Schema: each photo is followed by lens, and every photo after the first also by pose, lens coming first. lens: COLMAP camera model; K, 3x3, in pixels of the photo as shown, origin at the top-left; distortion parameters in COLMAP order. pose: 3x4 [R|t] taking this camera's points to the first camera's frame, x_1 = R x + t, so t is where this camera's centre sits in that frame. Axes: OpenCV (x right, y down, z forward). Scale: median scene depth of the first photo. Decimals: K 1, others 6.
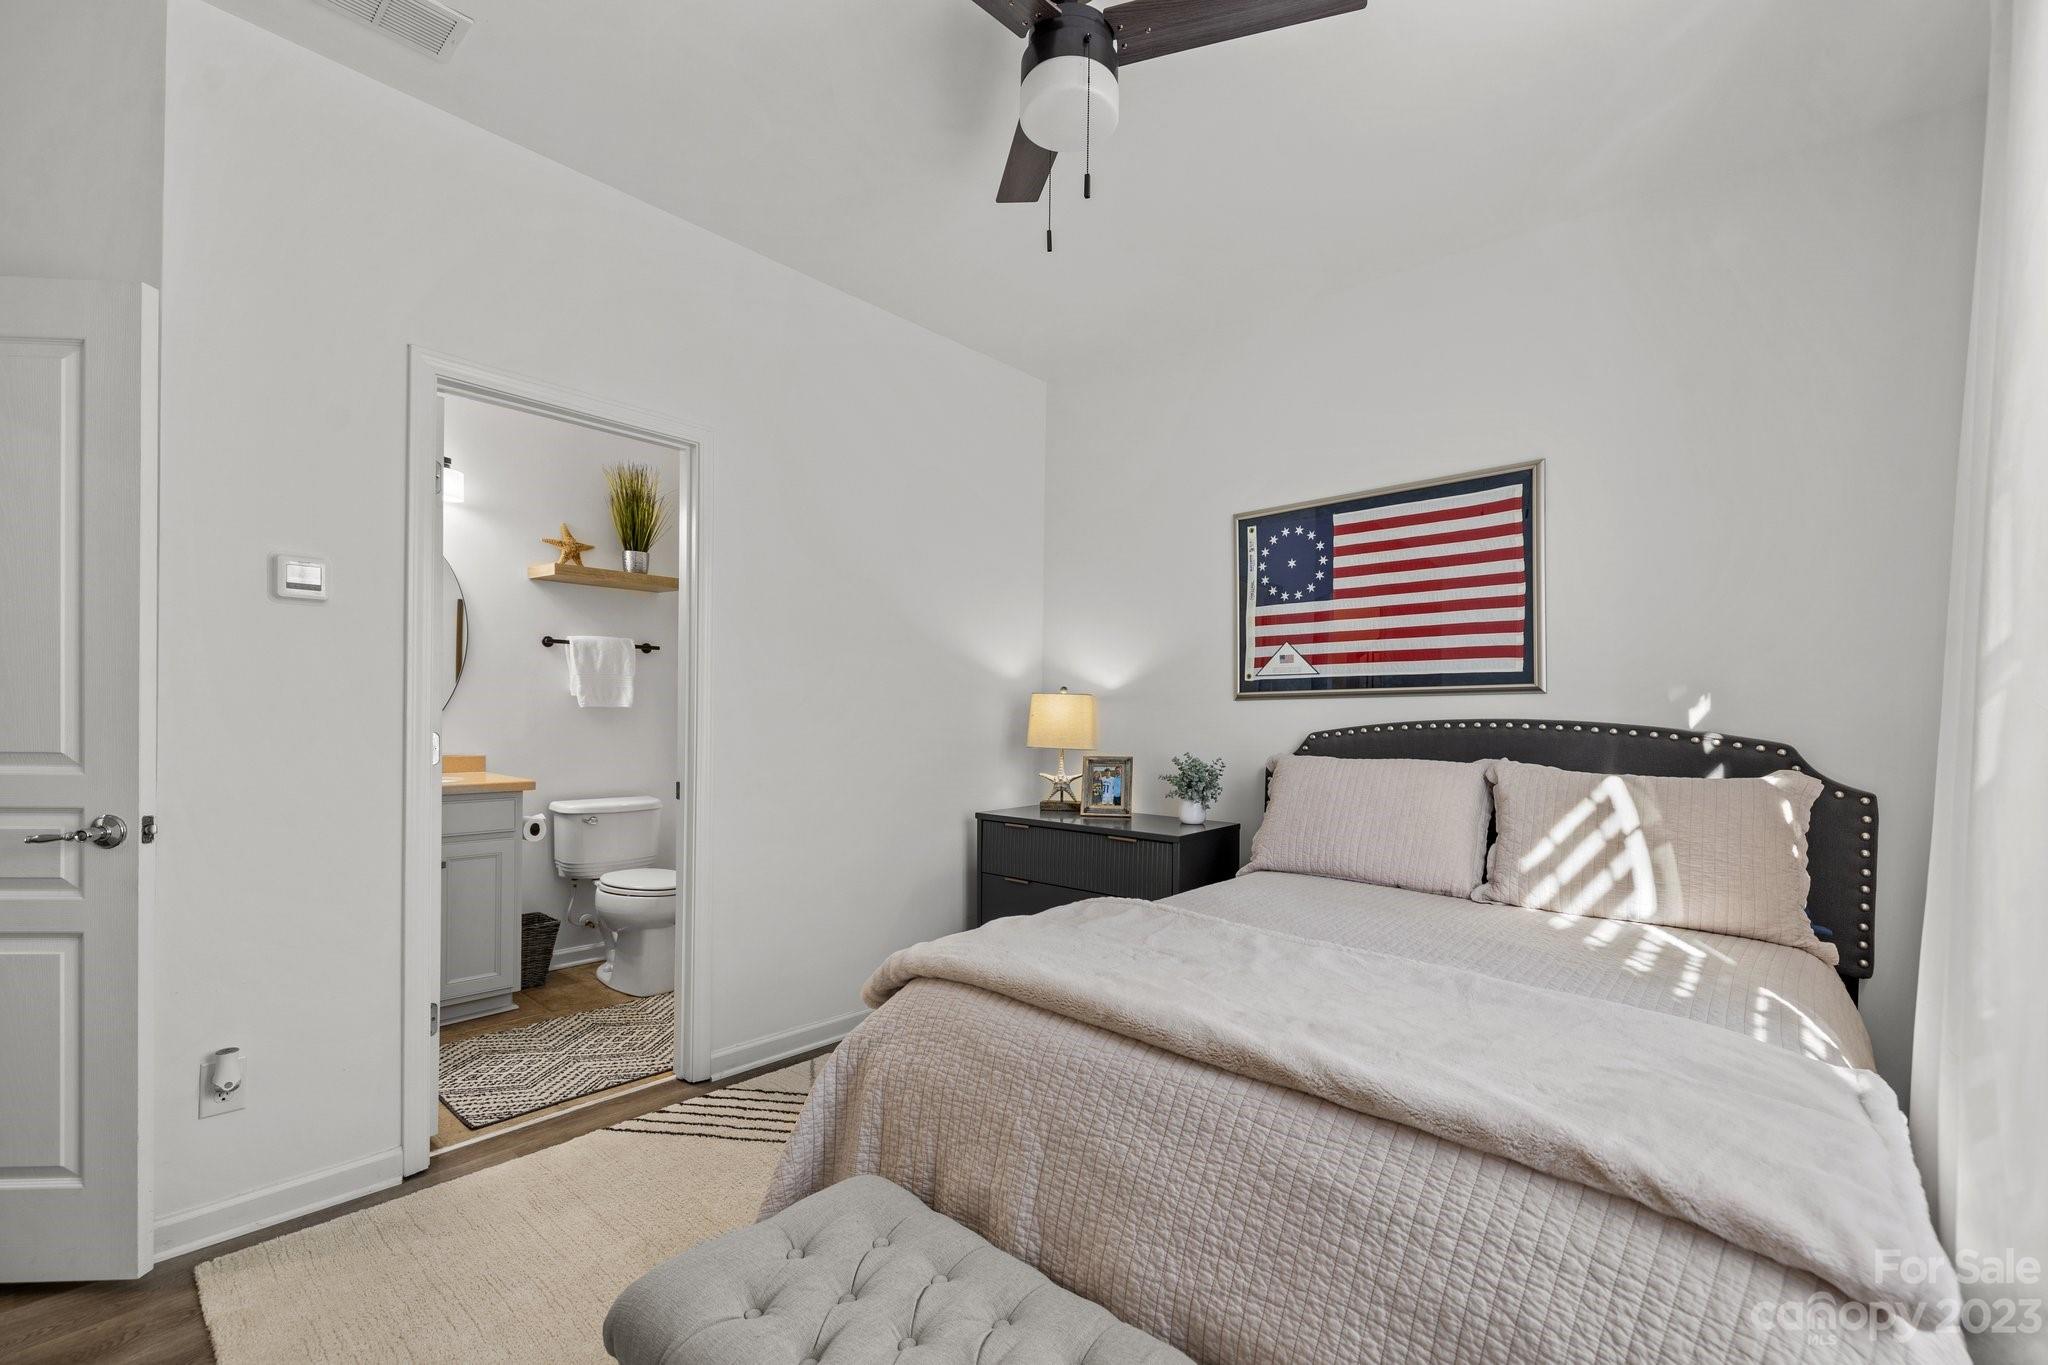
lens RADIAL K [[918.6, 0, 1047.2], [0, 918.6, 718.2], [0, 0, 1]] dist [-0.016449, -0.000357]
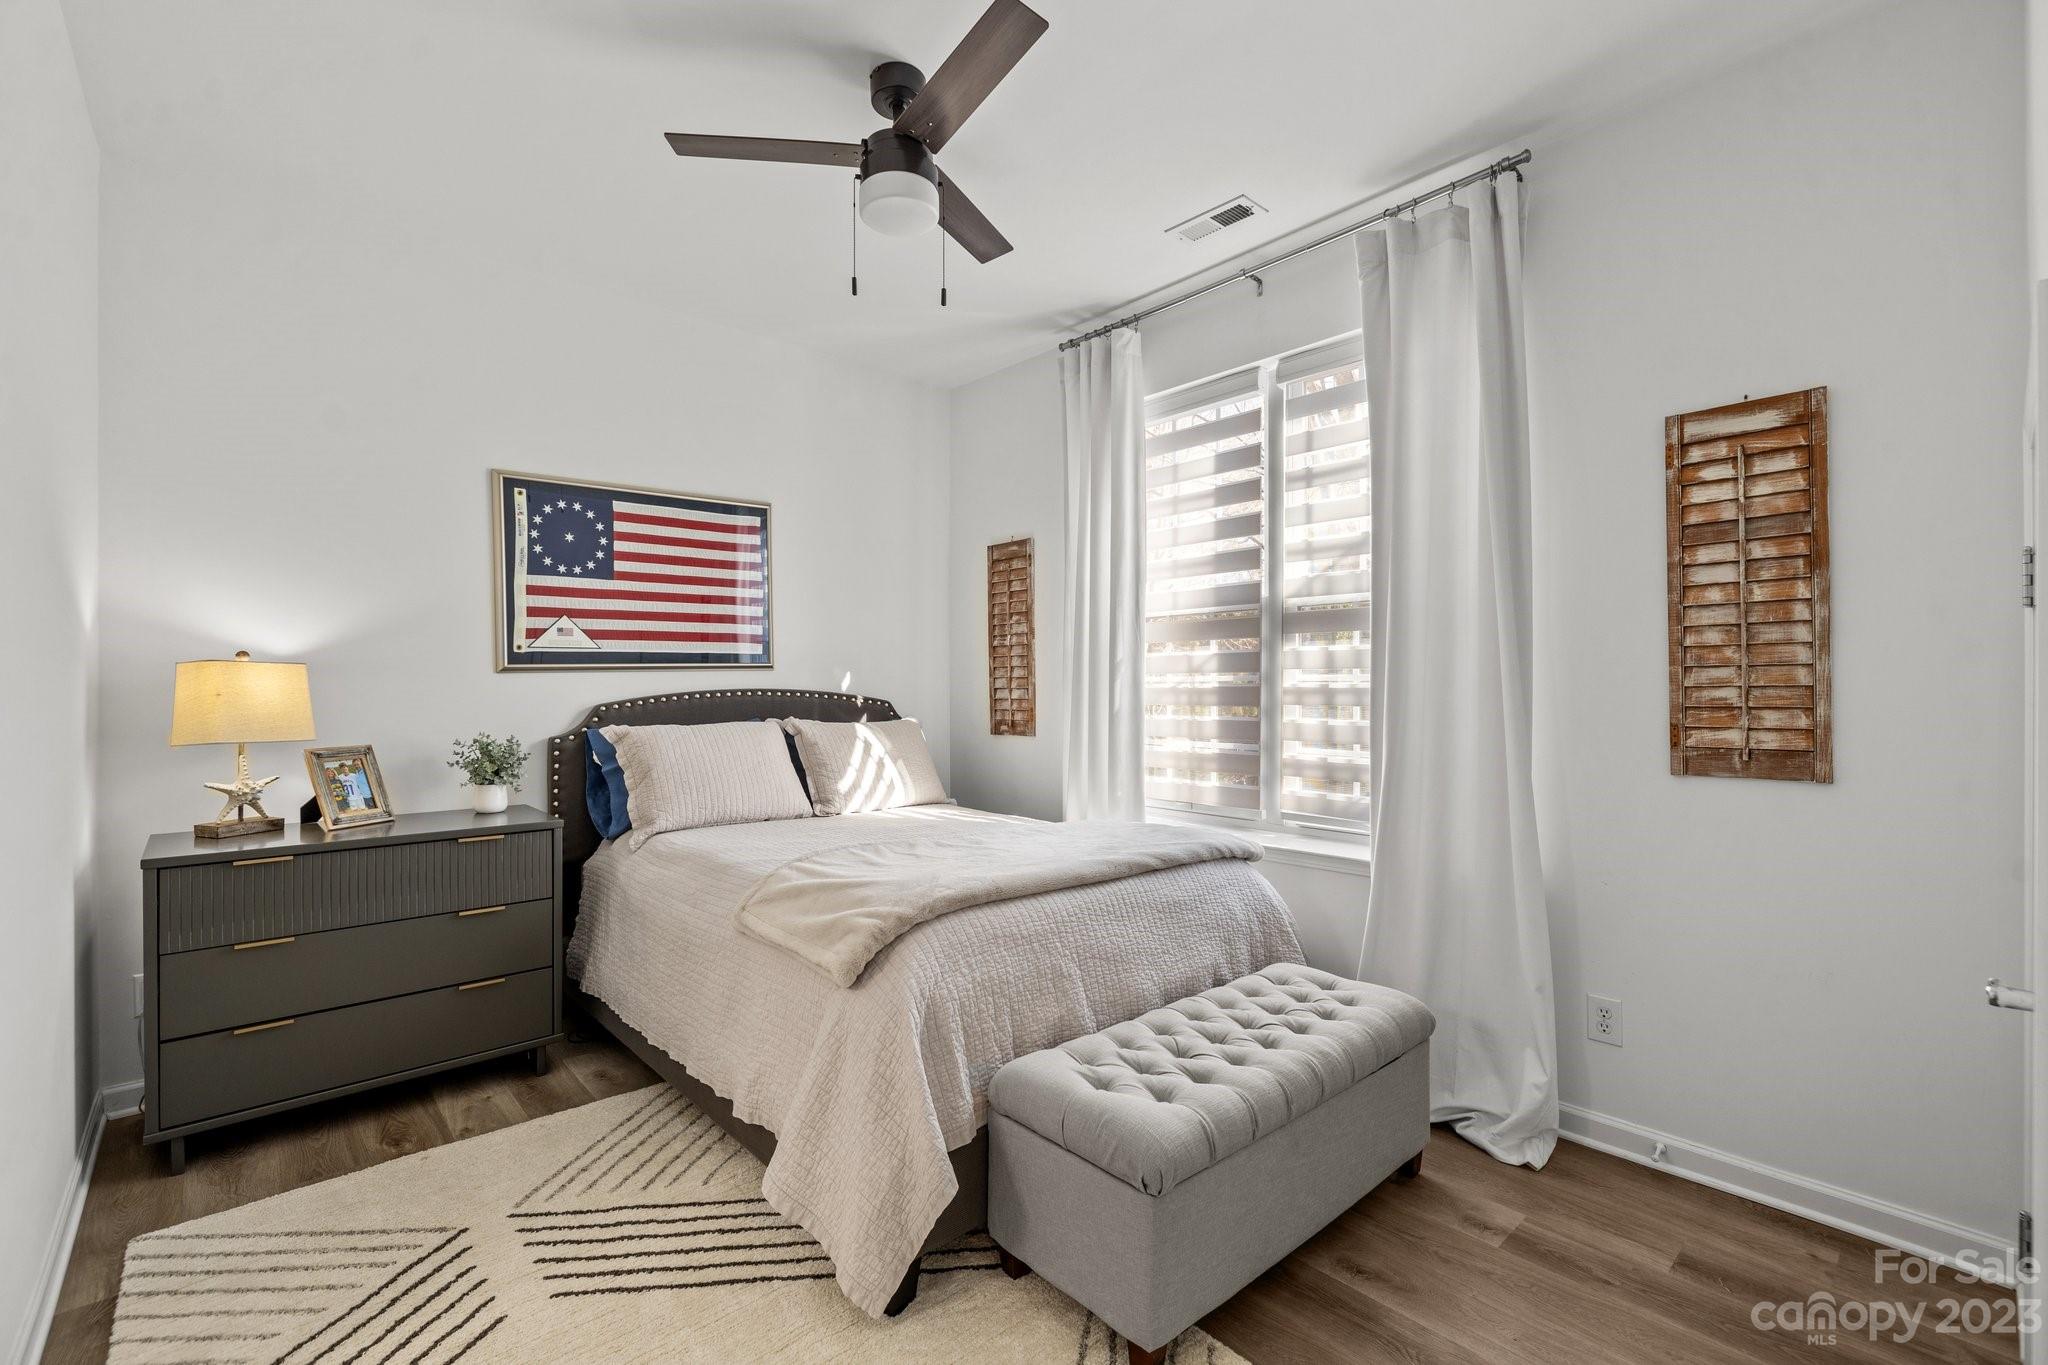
lens RADIAL K [[918.6, 0, 1025.1], [0, 918.6, 679.2], [0, 0, 1]] dist [-0.016449, -0.000357]
pose [[0.073694, -0.009165, 0.997239, -0.699490], [0.002679, 0.999956, 0.008992, -0.020675], [-0.997277, 0.002009, 0.073715, 0.426694]]
